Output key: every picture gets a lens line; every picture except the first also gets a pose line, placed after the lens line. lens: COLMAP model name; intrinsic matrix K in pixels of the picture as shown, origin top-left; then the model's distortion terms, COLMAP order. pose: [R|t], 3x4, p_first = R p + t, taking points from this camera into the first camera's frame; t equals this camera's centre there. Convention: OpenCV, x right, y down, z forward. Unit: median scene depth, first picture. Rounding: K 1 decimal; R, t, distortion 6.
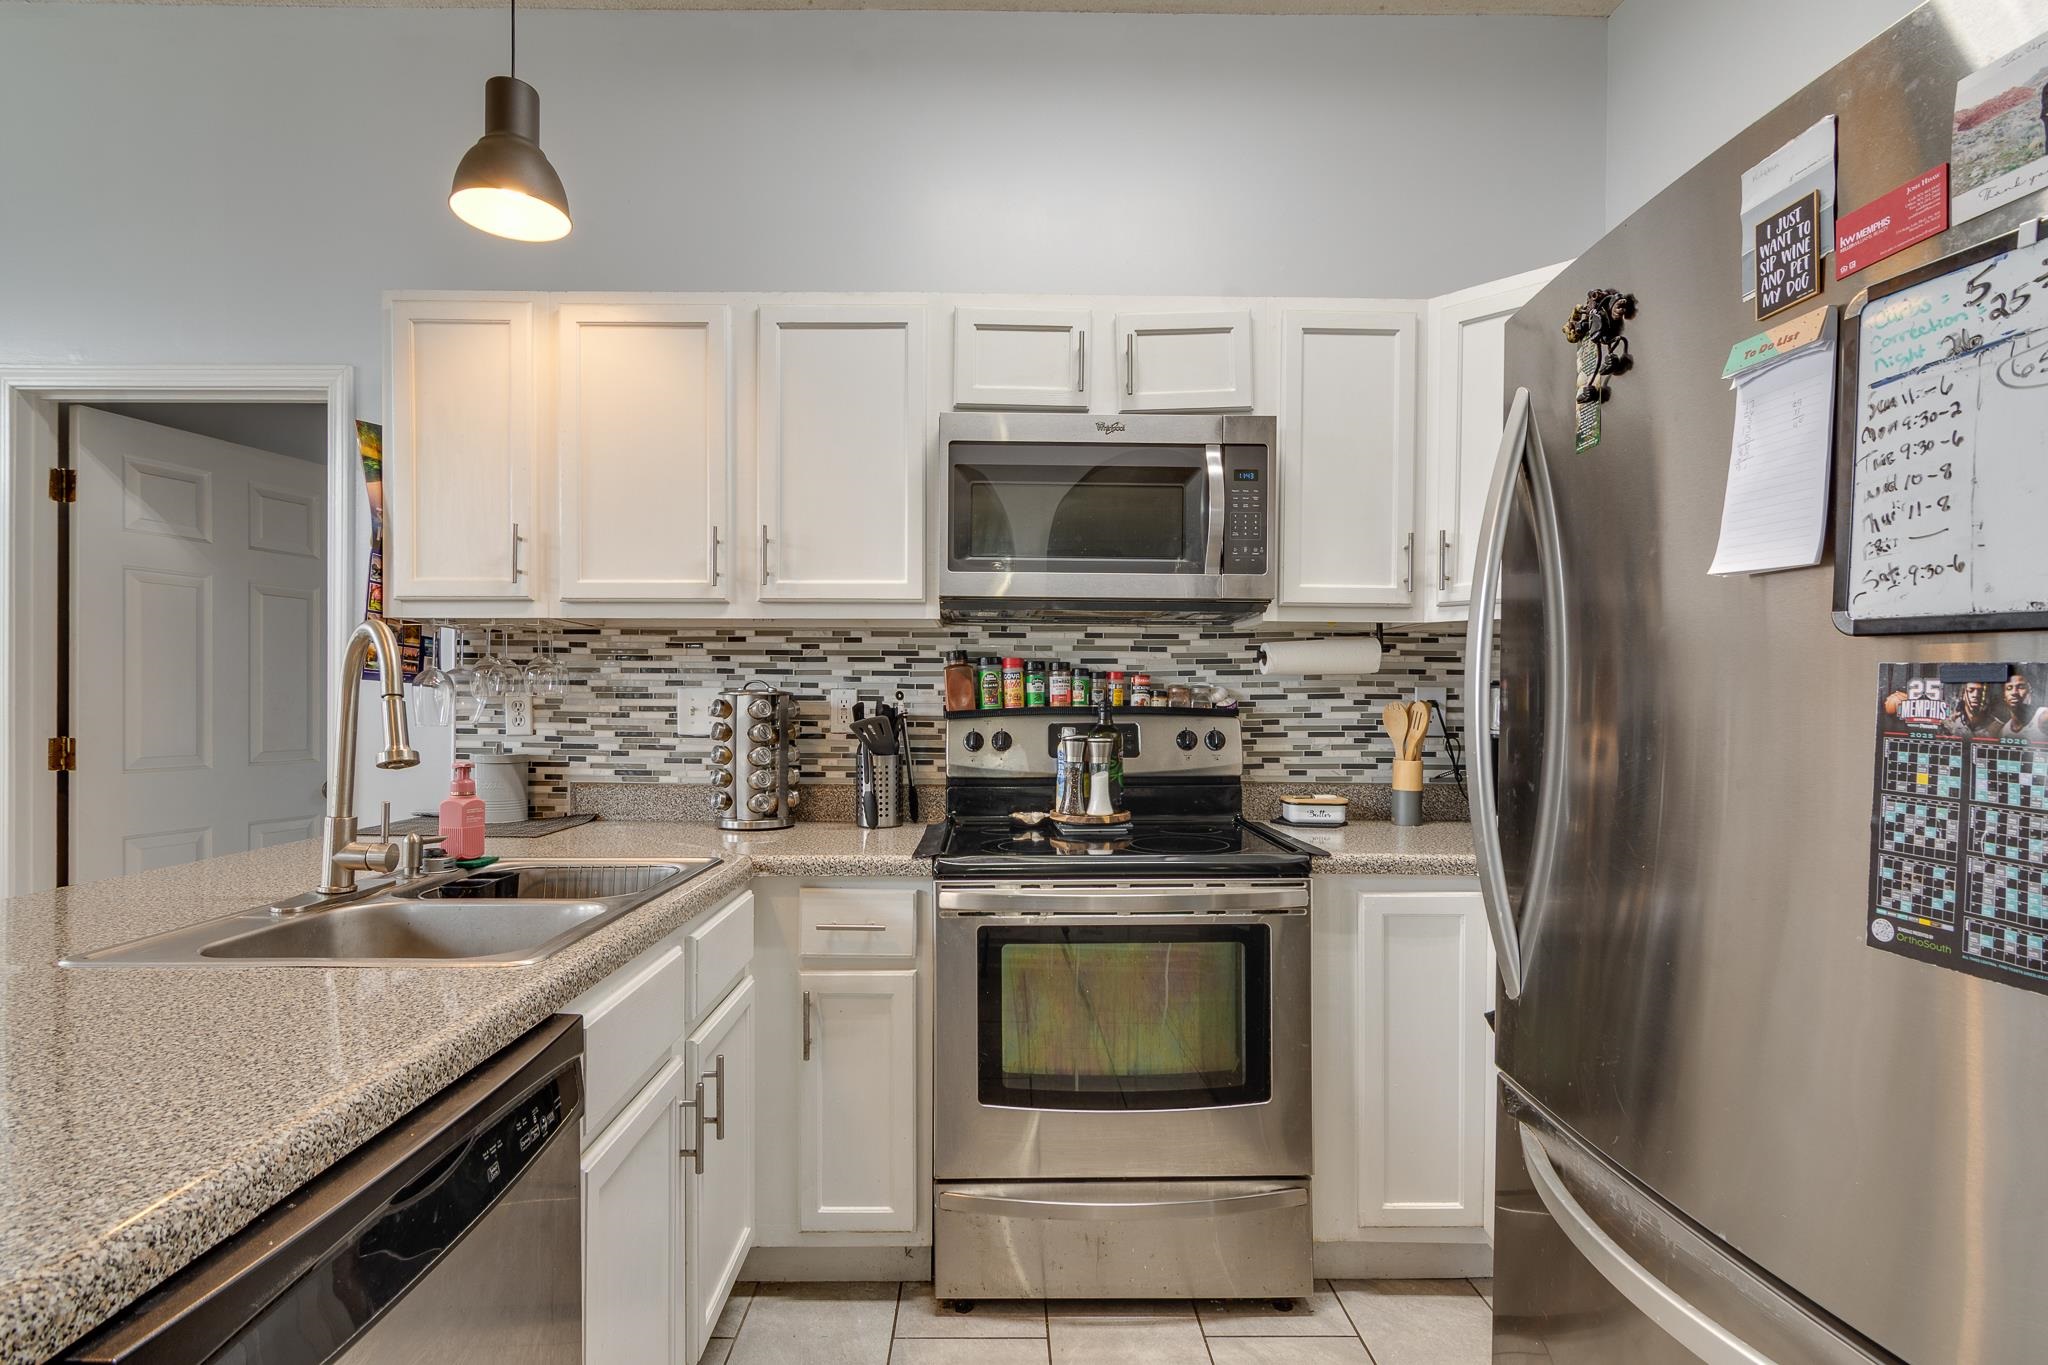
lens RADIAL K [[996.3, 0, 992.1], [0, 996.3, 708.8], [0, 0, 1]] dist [-0.000730, 0.000095]
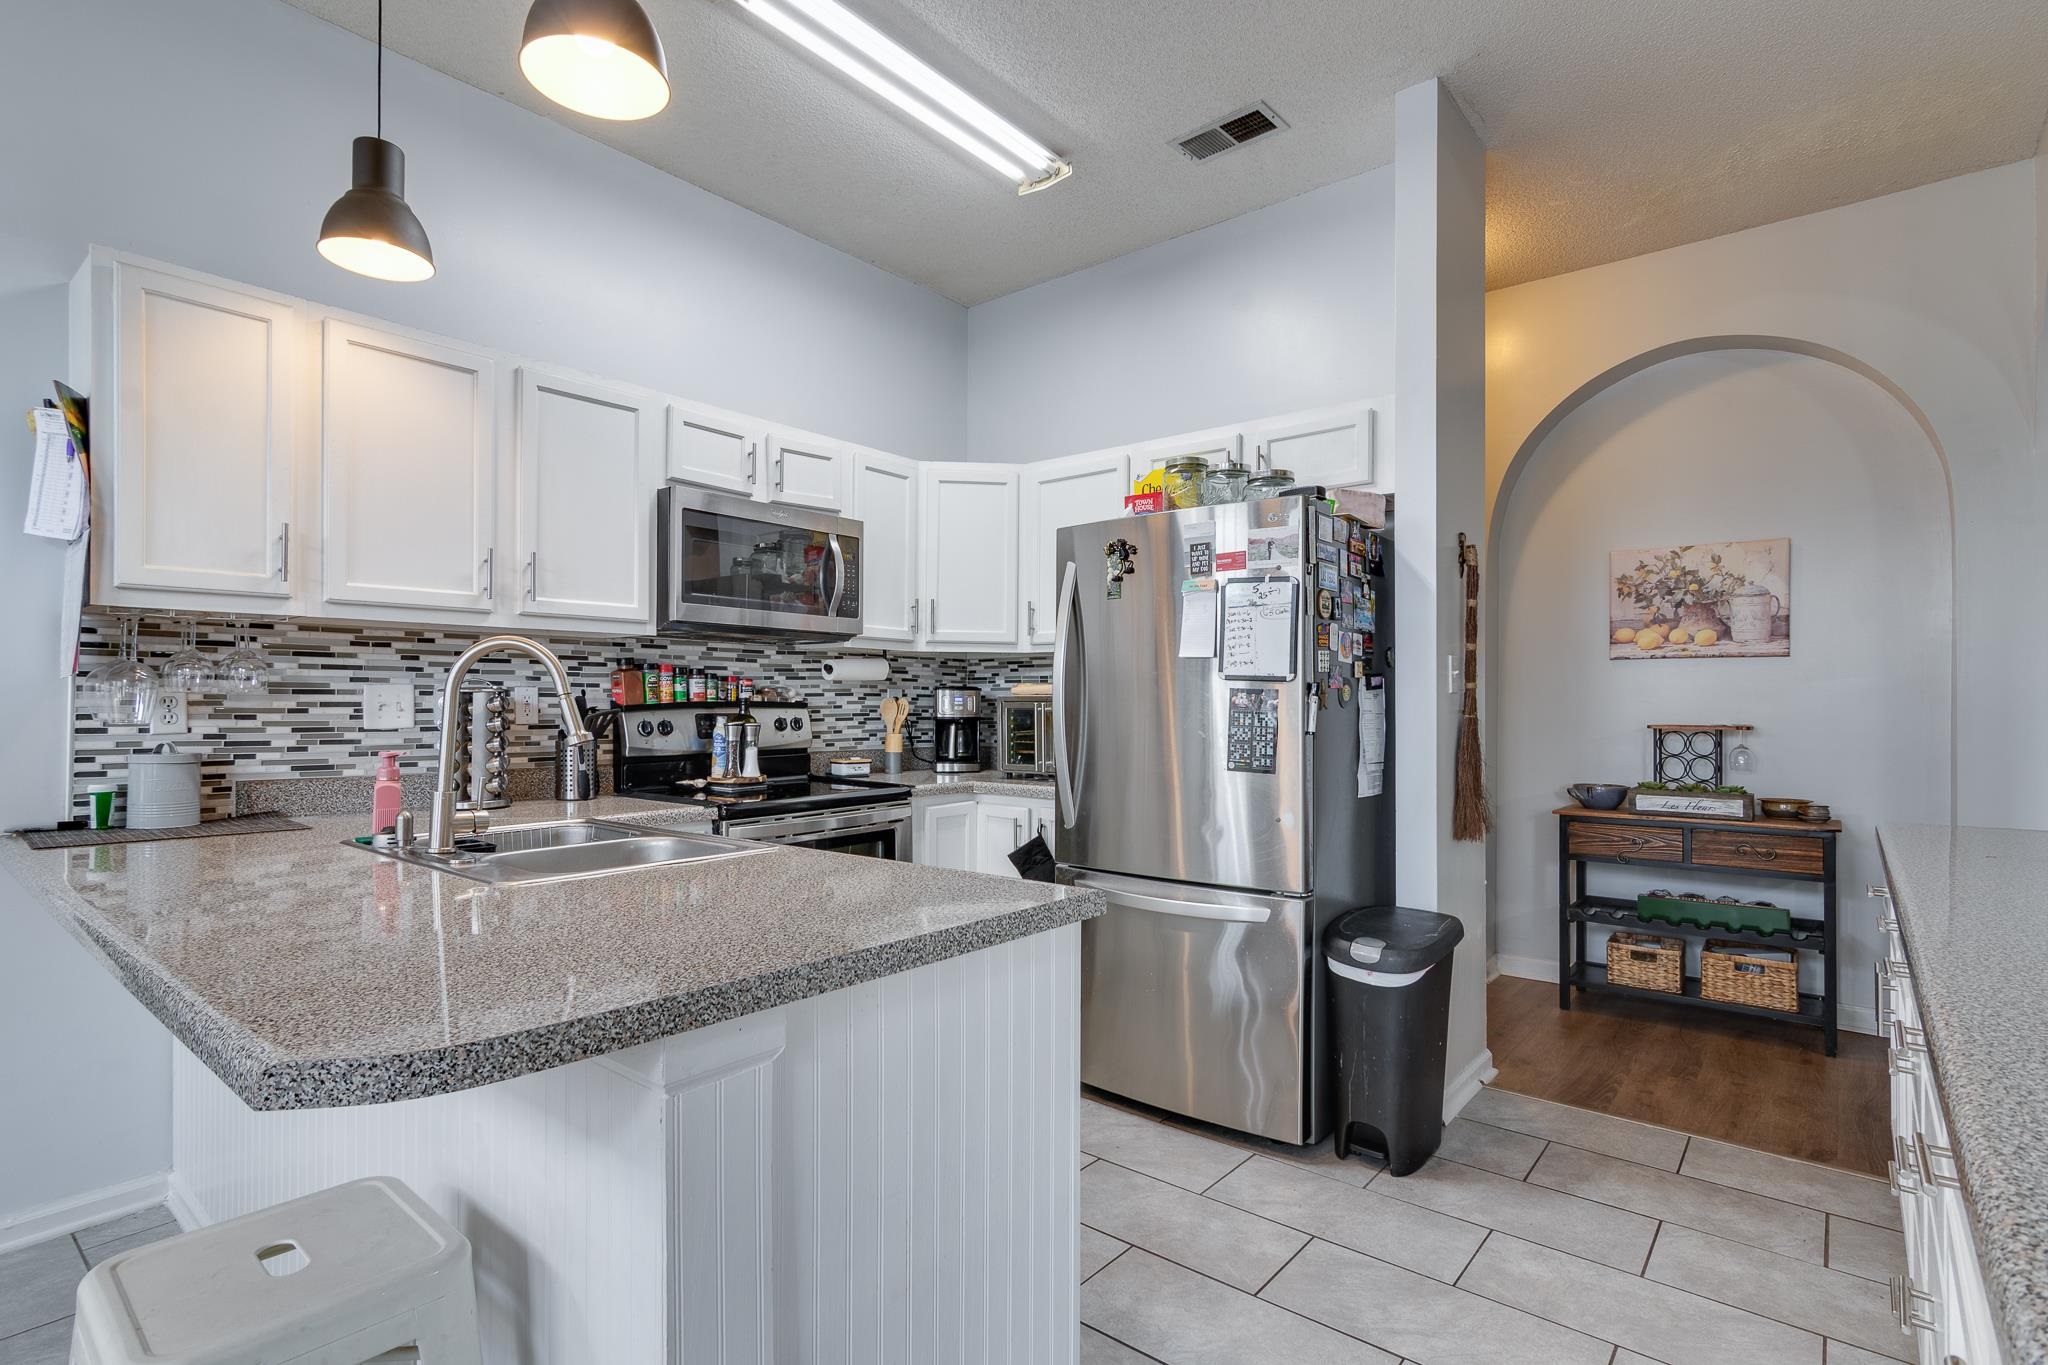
lens RADIAL K [[997.9, 0, 1024.7], [0, 997.9, 697.8], [0, 0, 1]] dist [0.001066, 0.001835]
pose [[0.642267, 0.000480, 0.766480, -0.680293], [0.003718, 0.999986, -0.003741, -0.000465], [-0.766472, 0.005253, 0.642257, -0.207272]]
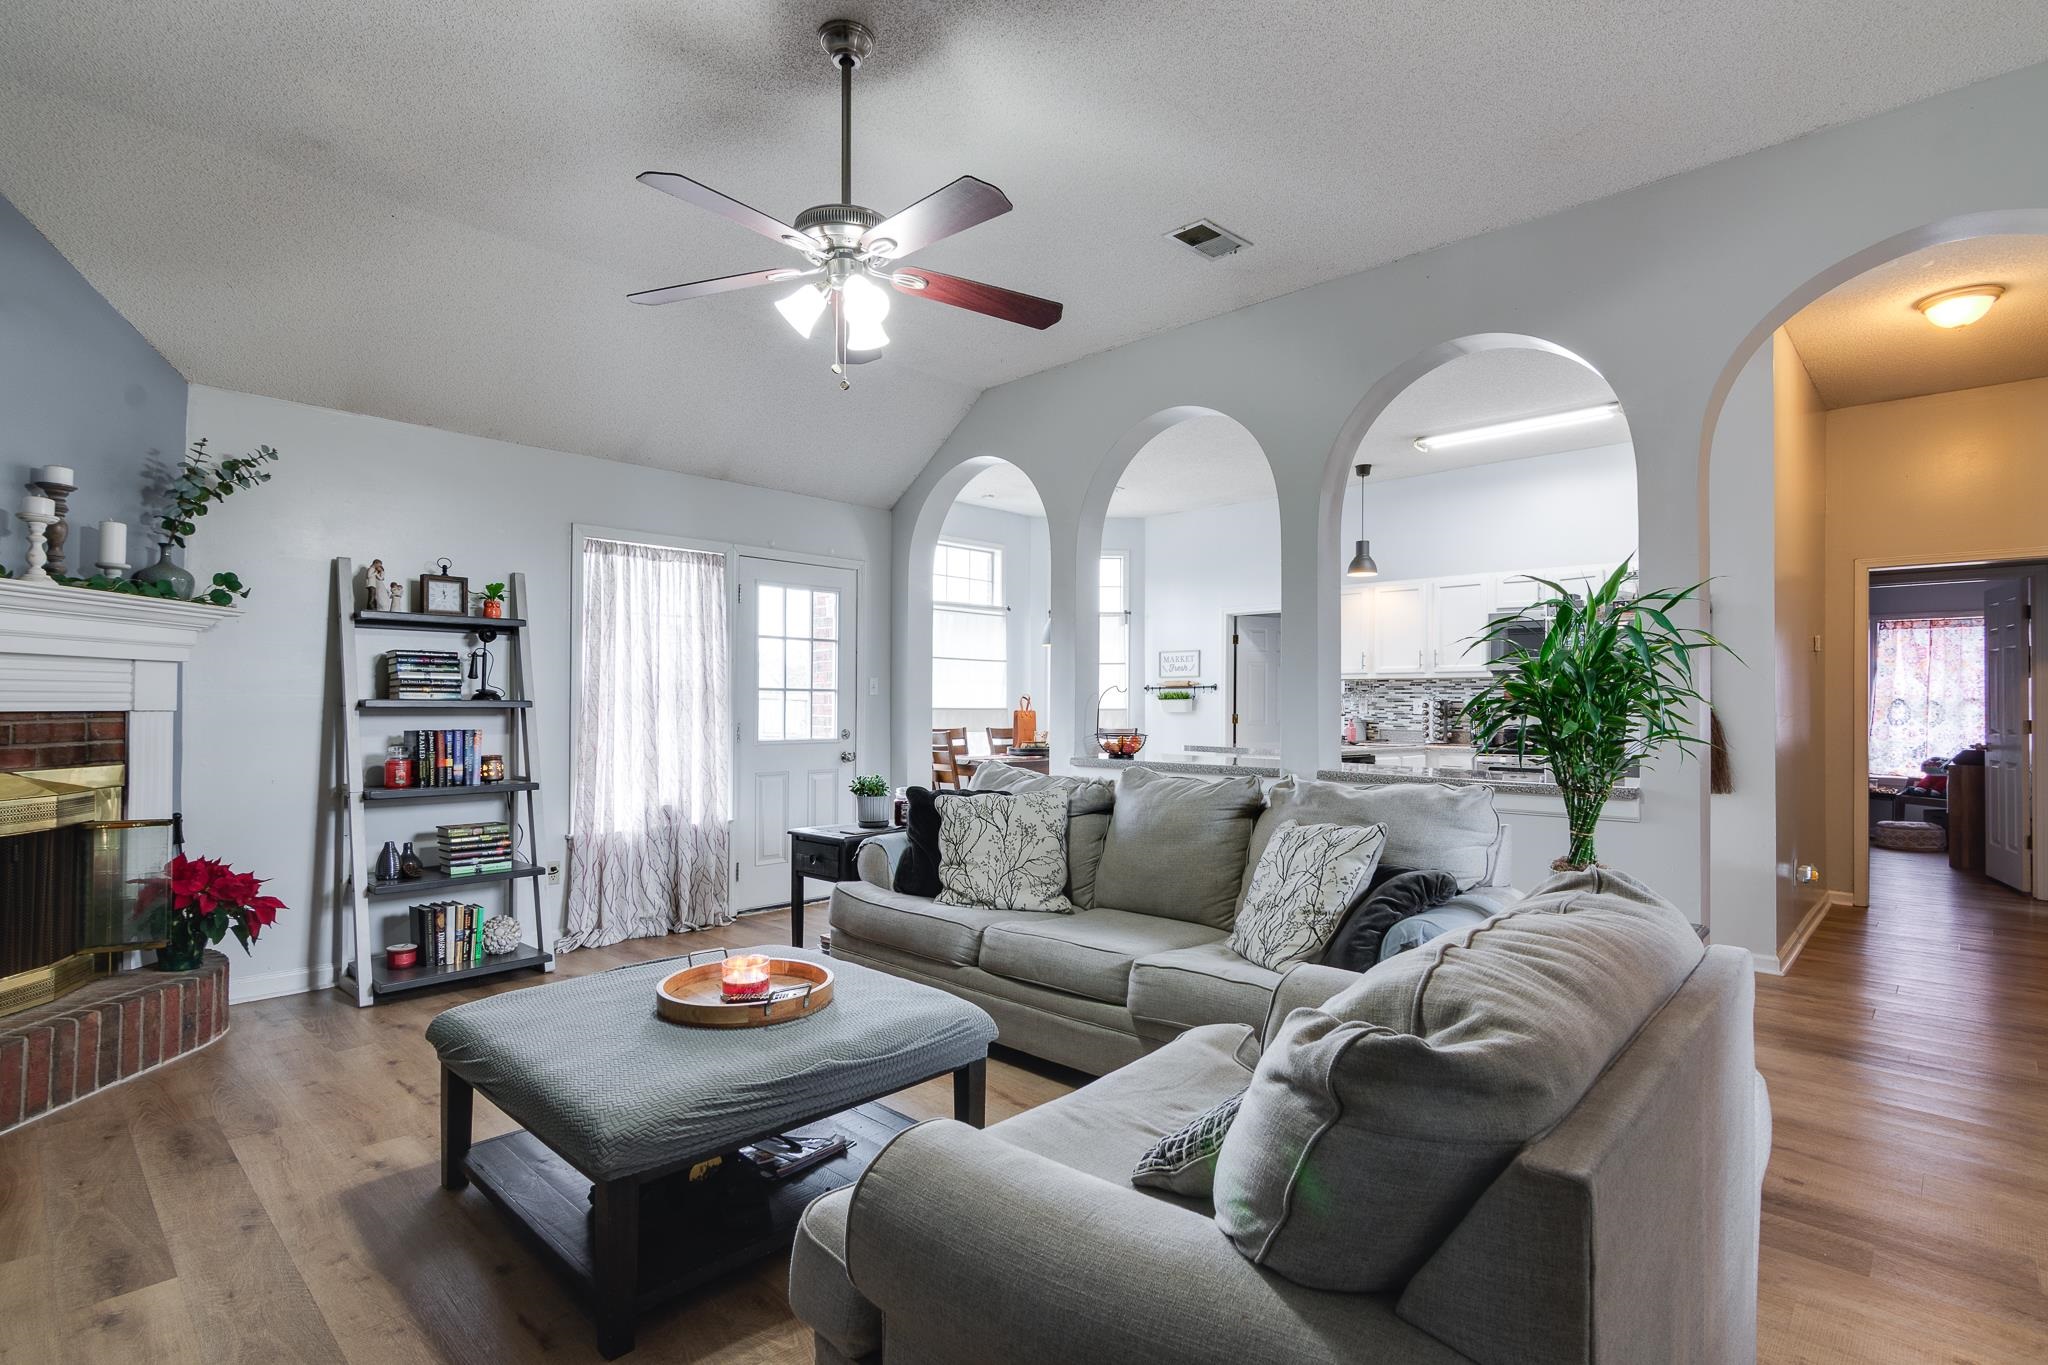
lens RADIAL K [[997.9, 0, 1024.7], [0, 997.9, 697.8], [0, 0, 1]] dist [0.001066, 0.001835]
pose [[0.720160, -0.002853, -0.693802, 0.950957], [-0.005041, 0.999944, -0.009345, 0.010612], [0.693790, 0.010228, 0.720105, -2.033575]]
